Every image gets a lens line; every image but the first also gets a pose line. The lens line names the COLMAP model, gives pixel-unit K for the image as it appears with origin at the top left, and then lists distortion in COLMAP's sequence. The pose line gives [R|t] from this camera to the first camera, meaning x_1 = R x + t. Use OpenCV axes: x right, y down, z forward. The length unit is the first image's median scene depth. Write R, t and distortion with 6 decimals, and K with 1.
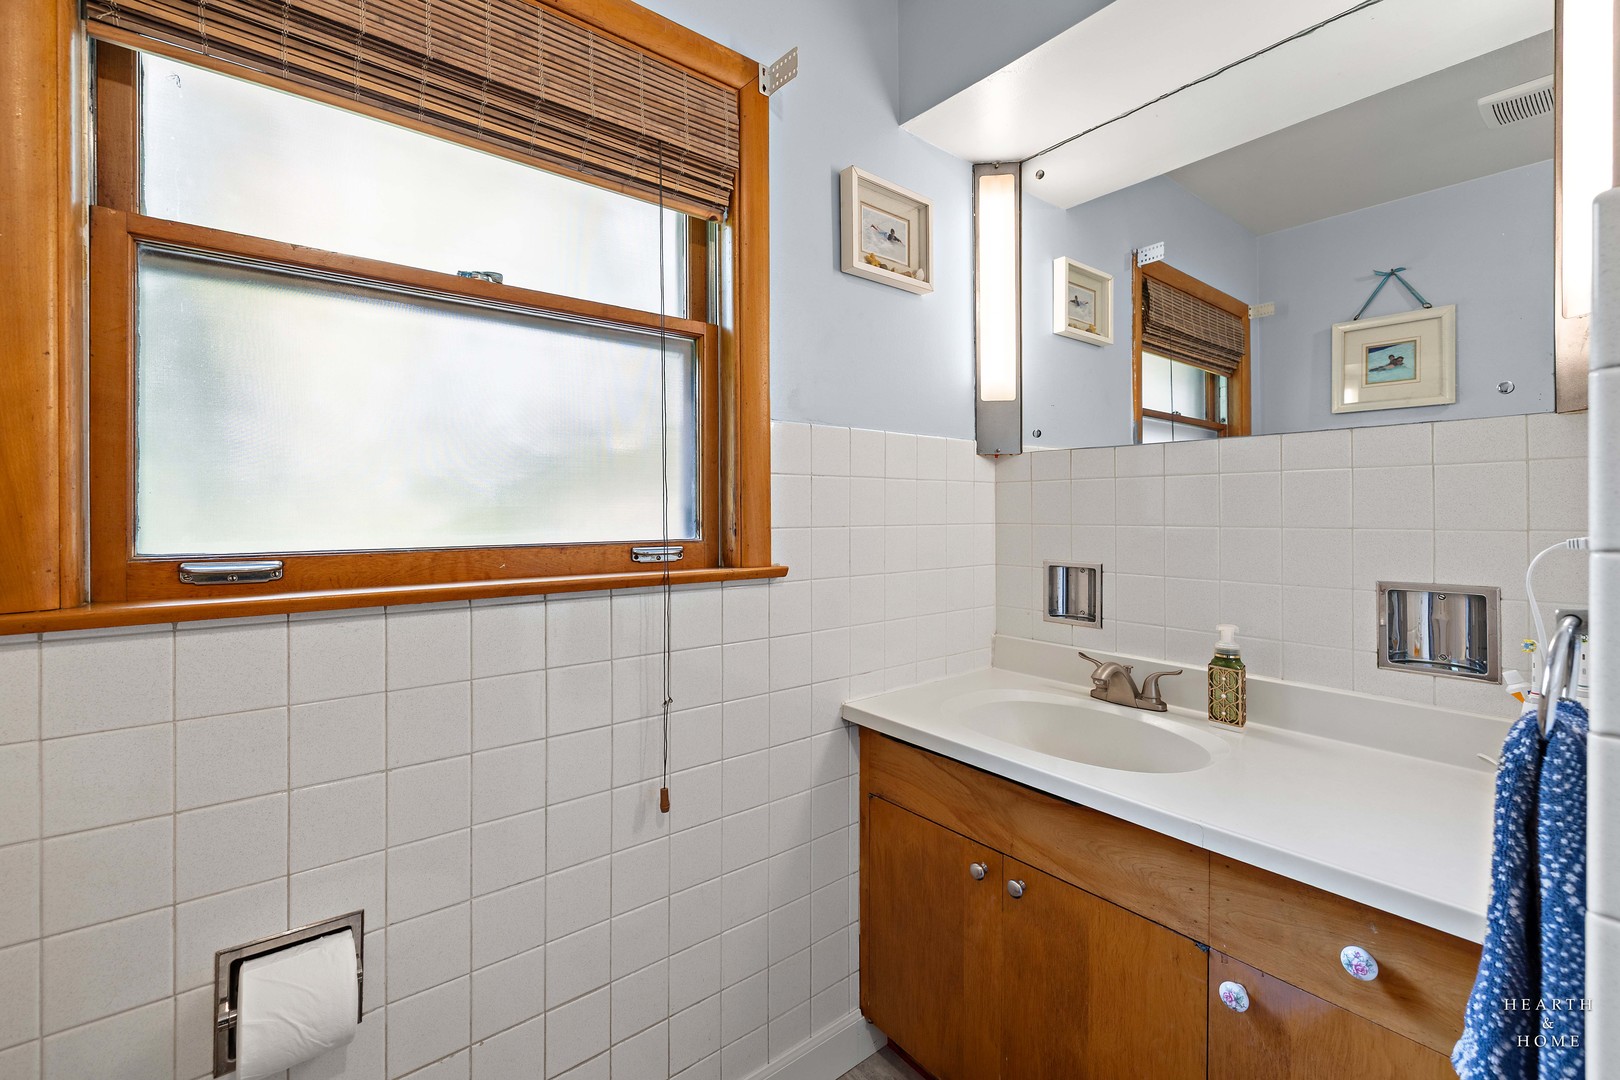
lens RADIAL K [[687.3, 0, 810.2], [0, 687.3, 526.3], [0, 0, 1]] dist [-0.002109, 0.000762]
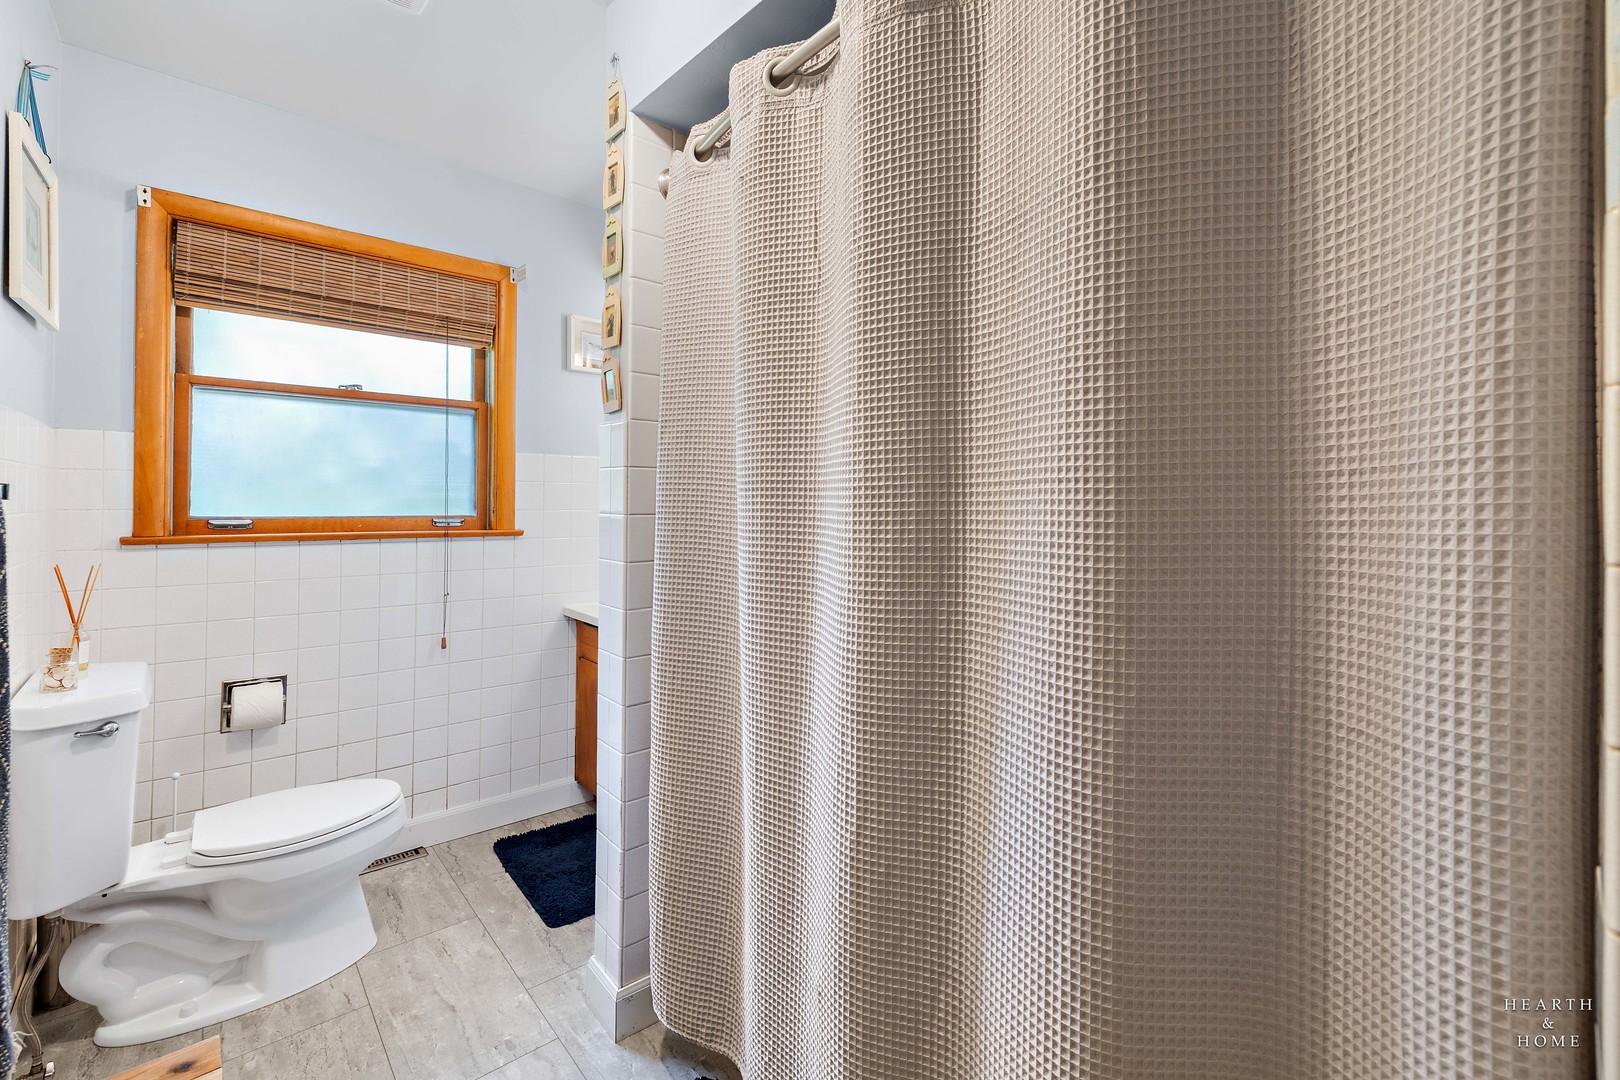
lens RADIAL K [[687.3, 0, 810.8], [0, 687.3, 512.9], [0, 0, 1]] dist [-0.002109, 0.000762]
pose [[0.998640, 0.003984, 0.051983, 0.769231], [-0.003137, 0.999861, -0.016359, 0.044652], [-0.052041, 0.016173, 0.998514, -1.094058]]
